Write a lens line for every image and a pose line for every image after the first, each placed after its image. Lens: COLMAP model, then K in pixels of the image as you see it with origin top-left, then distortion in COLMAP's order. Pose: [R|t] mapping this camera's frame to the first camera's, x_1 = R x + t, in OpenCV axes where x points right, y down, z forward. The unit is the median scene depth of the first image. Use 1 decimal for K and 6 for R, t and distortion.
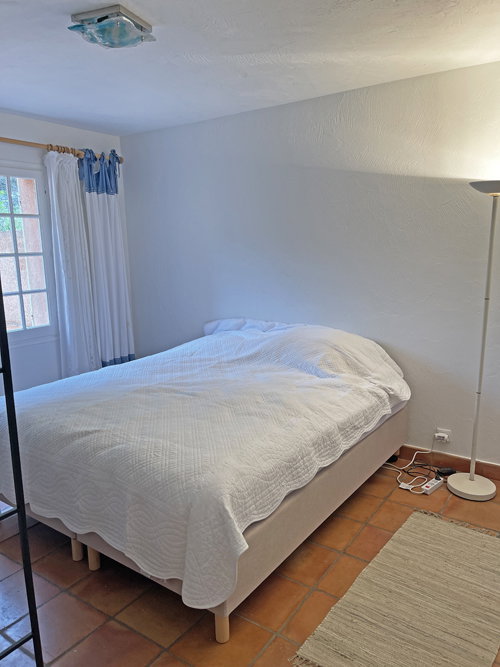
lens RADIAL K [[506.0, 0, 250.4], [0, 506.0, 331.6], [0, 0, 1]] dist [0.046054, -0.019487]
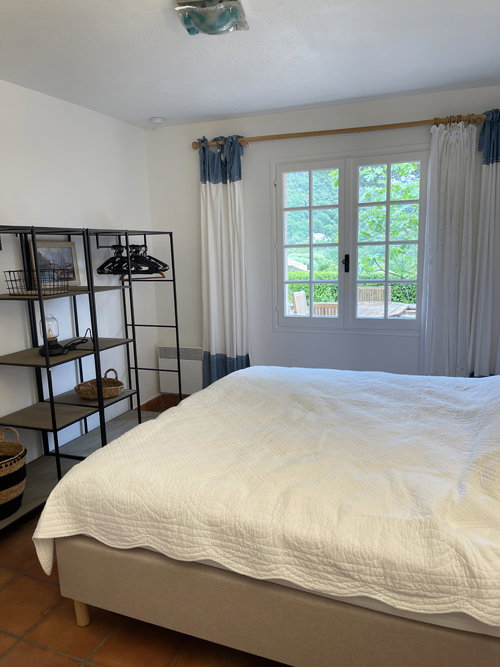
lens RADIAL K [[506.0, 0, 251.6], [0, 506.0, 335.4], [0, 0, 1]] dist [0.046054, -0.019487]
pose [[0.242146, 0.189386, -0.951577, 0.527012], [-0.157621, 0.975414, 0.154021, -0.100513], [0.957351, 0.112693, 0.266044, 0.591945]]
